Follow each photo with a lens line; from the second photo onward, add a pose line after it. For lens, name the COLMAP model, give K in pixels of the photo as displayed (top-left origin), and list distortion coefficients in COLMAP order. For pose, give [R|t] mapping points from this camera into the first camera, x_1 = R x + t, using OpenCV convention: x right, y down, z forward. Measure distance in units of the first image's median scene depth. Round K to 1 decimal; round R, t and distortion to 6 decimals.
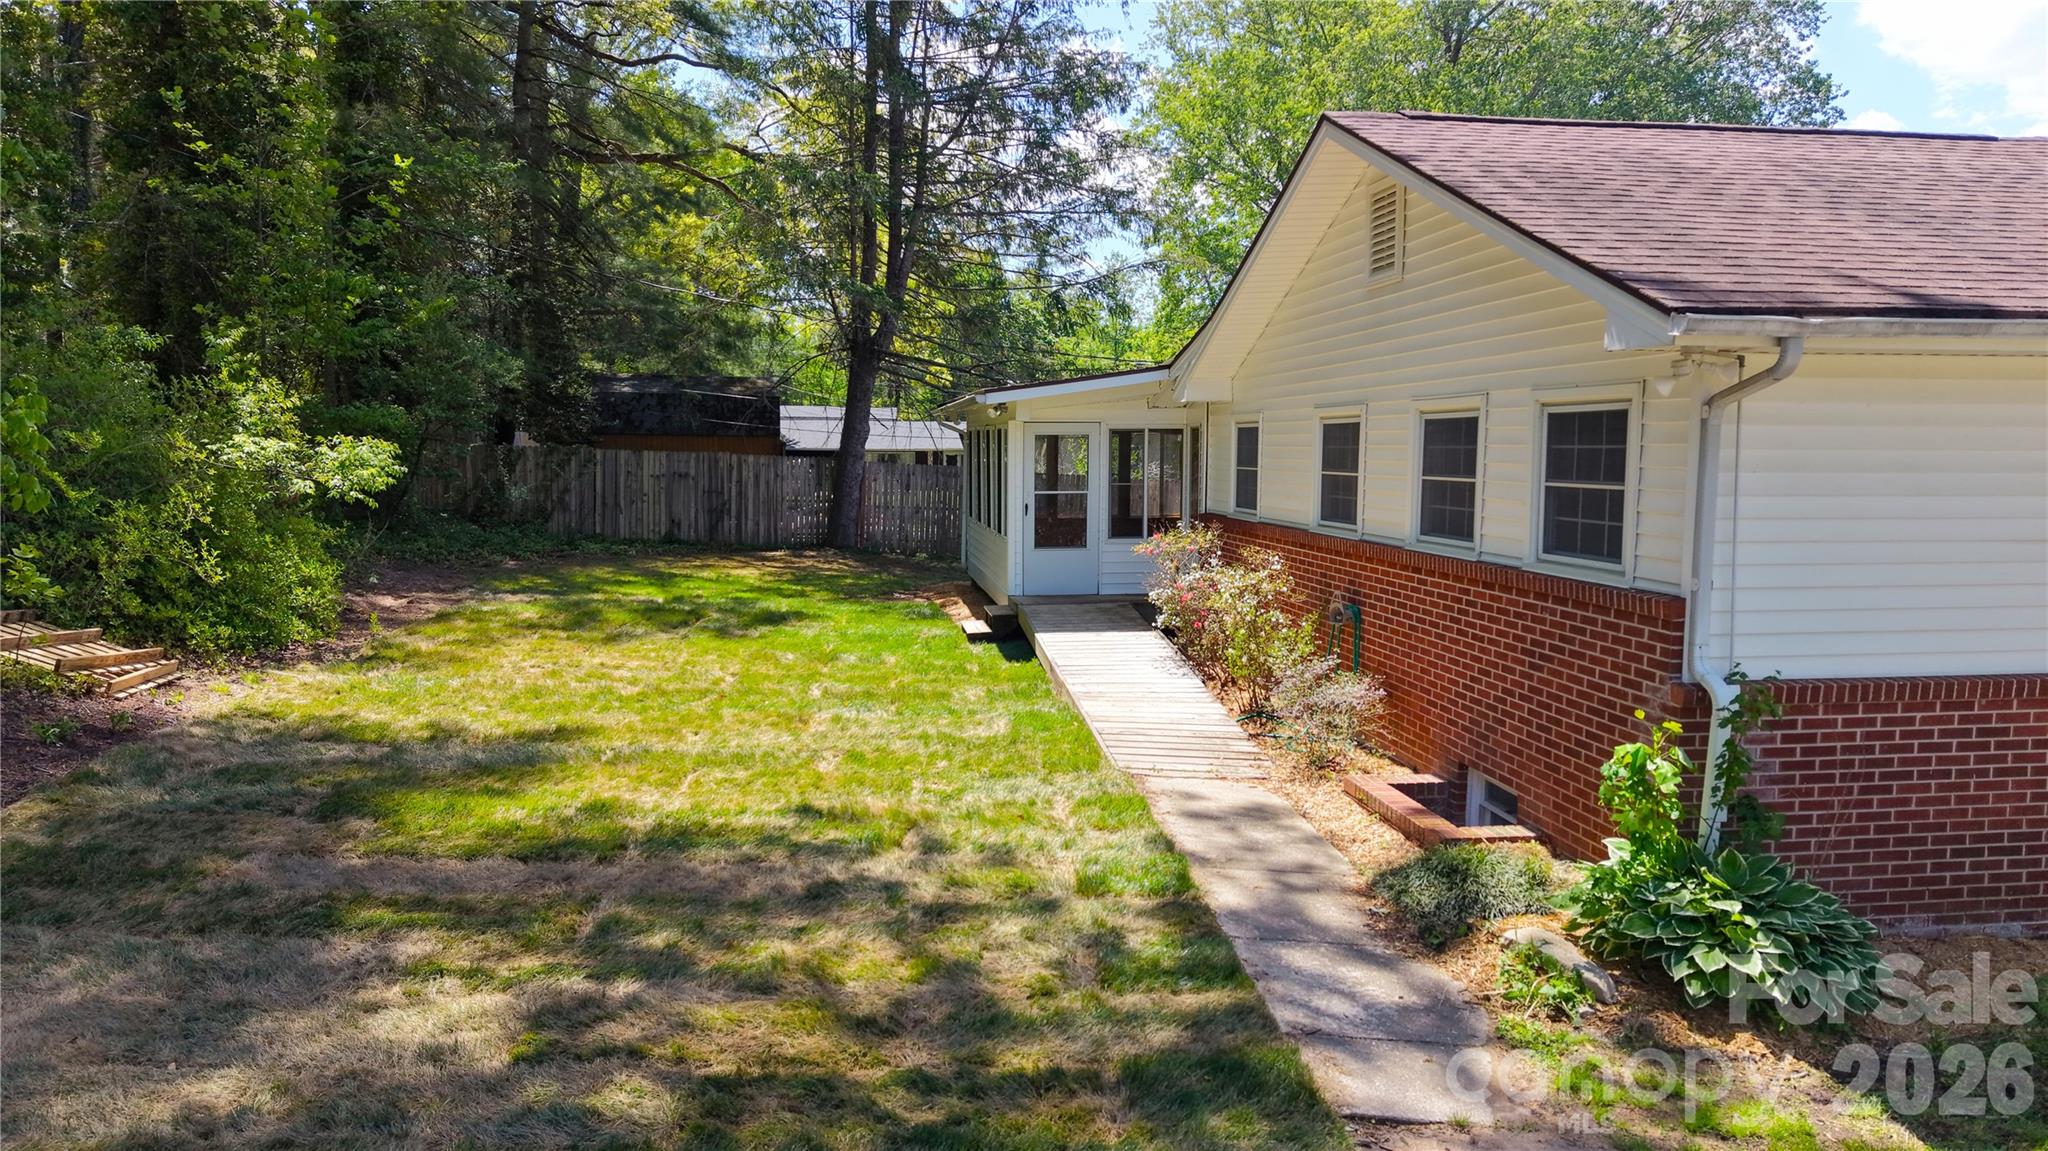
lens RADIAL K [[1379.3, 0, 1024.0], [0, 1379.3, 575.5], [0, 0, 1]] dist [0.002348, 0.001817]
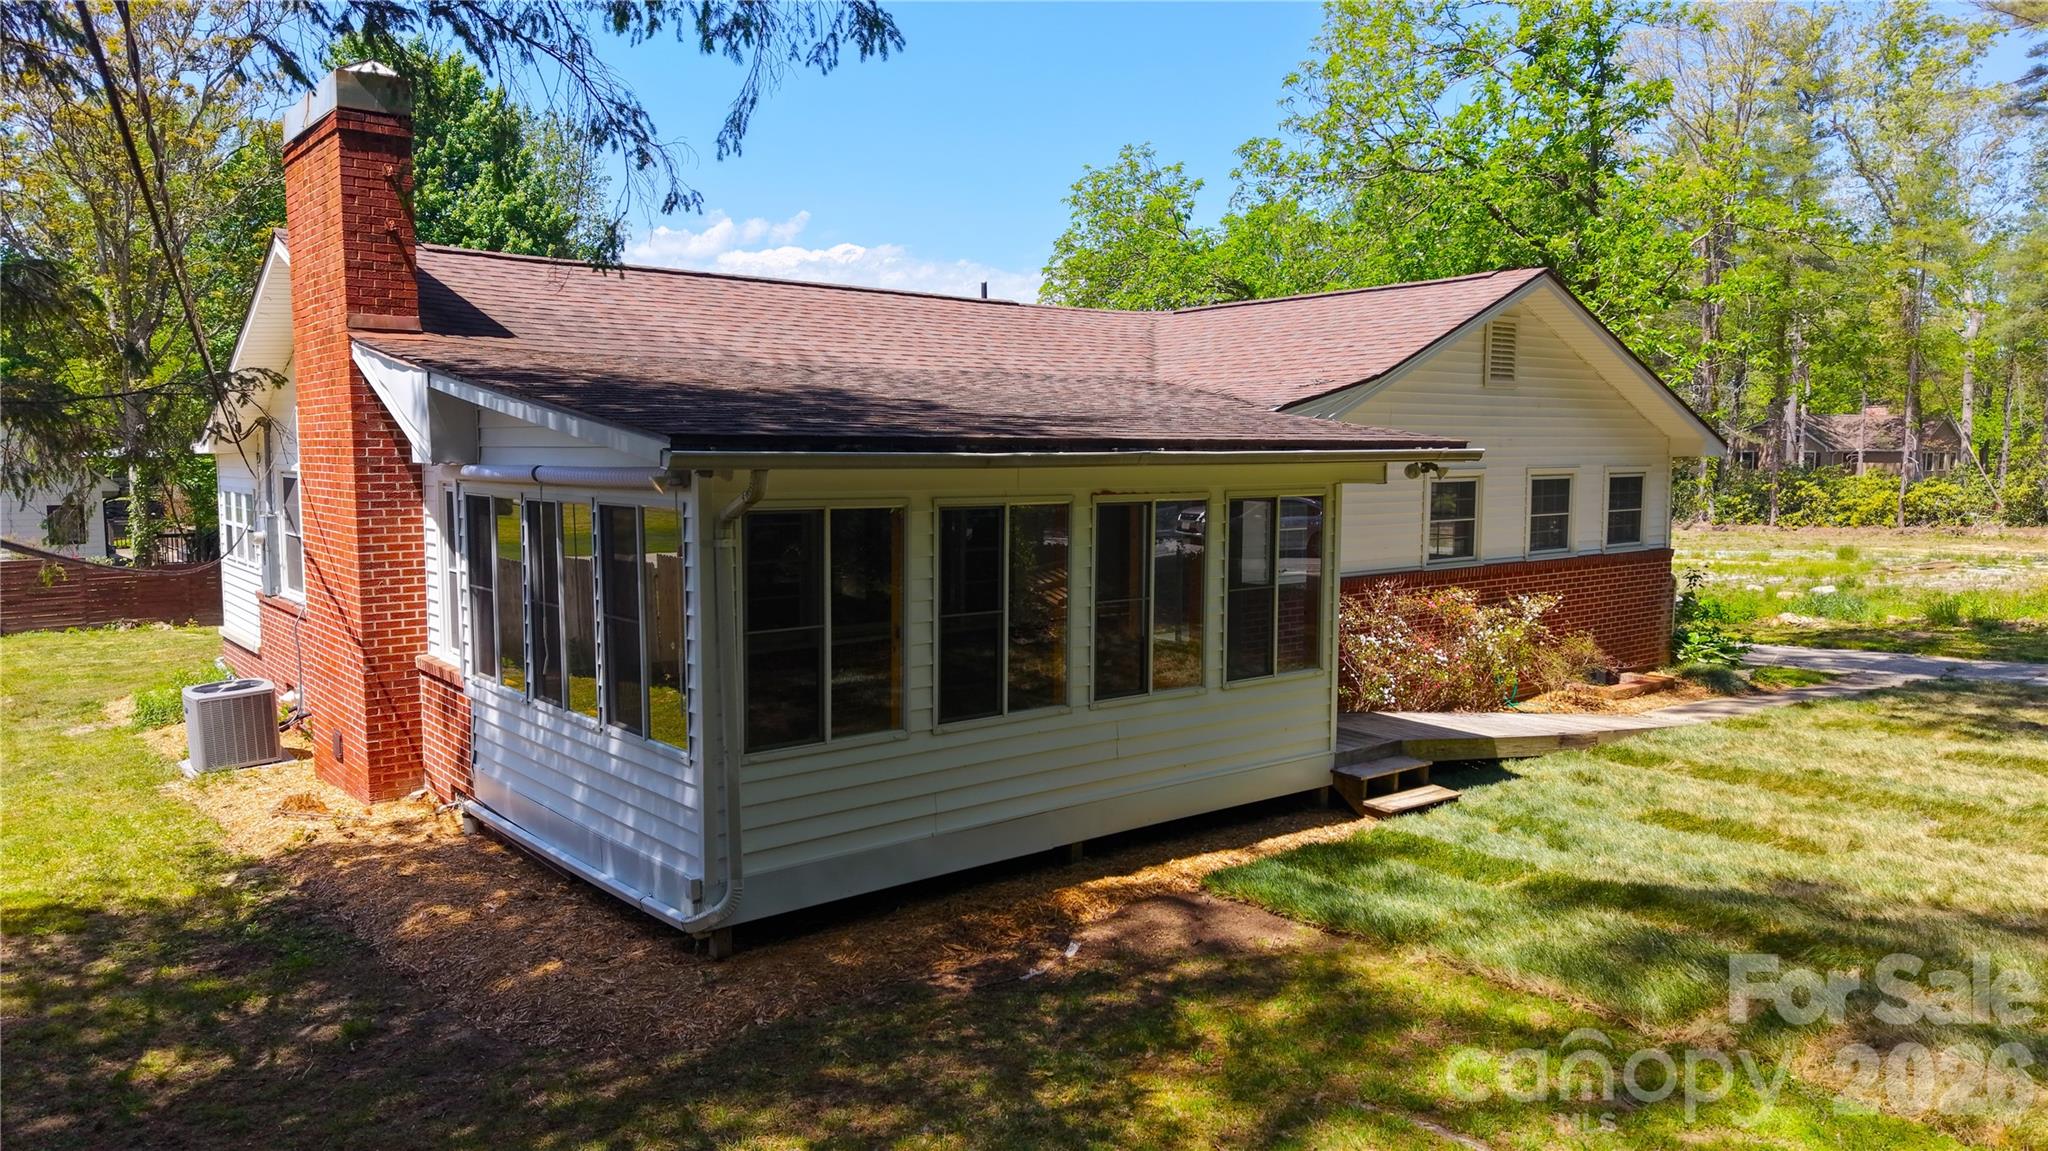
lens RADIAL K [[1367.5, 0, 1020.3], [0, 1367.5, 570.6], [0, 0, 1]] dist [0.016907, -0.005081]
pose [[-0.503925, -0.084639, 0.859591, -0.961047], [0.077240, 0.986785, 0.142444, -0.342078], [-0.860287, 0.138176, -0.490727, 2.801895]]
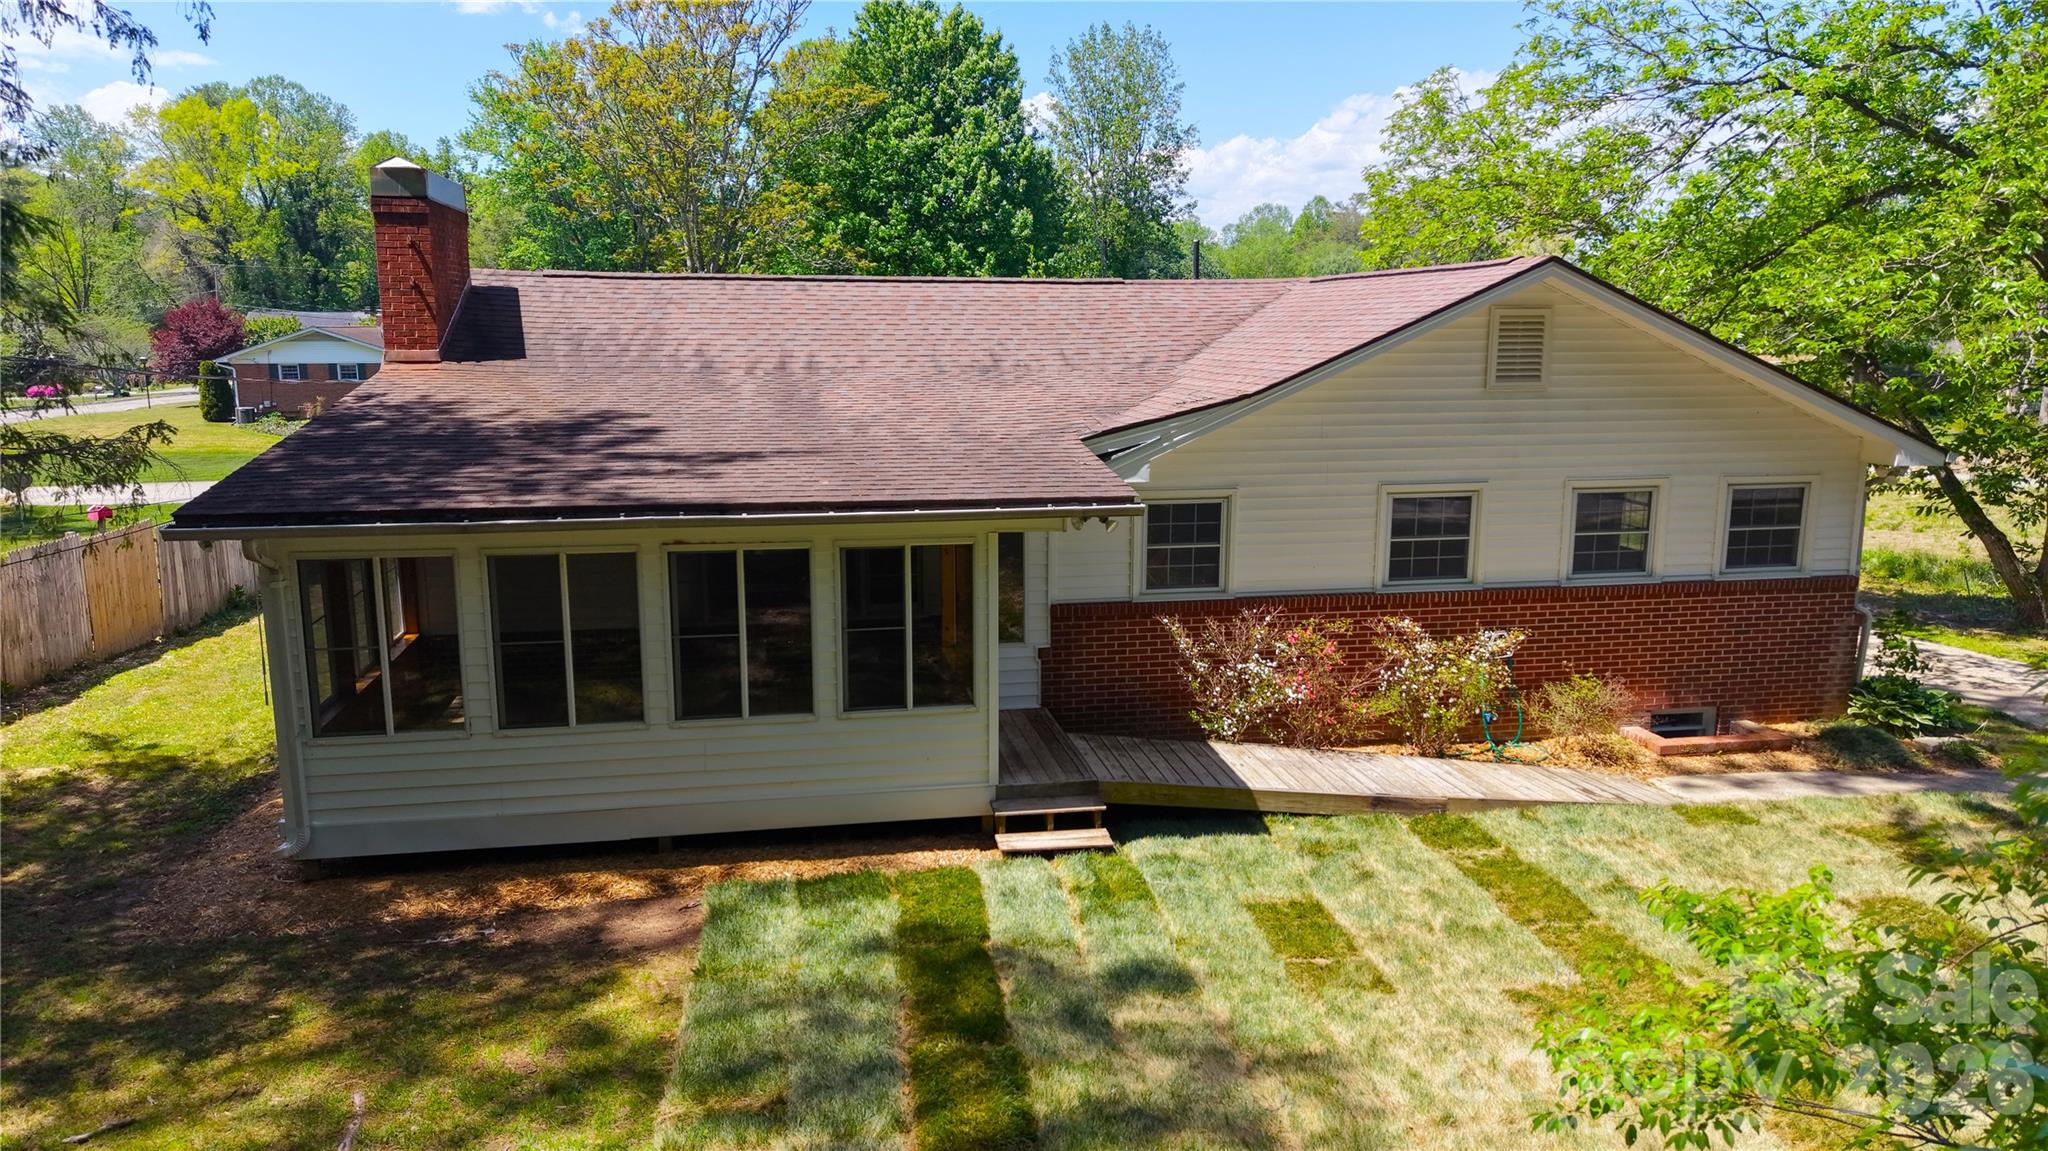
lens RADIAL K [[1368.5, 0, 1012.6], [0, 1368.5, 561.7], [0, 0, 1]] dist [0.064793, -0.072520]
pose [[-0.038530, -0.173456, 0.984088, -1.304303], [0.095117, 0.979711, 0.176409, -0.419418], [-0.994720, 0.100400, -0.021249, 1.942525]]
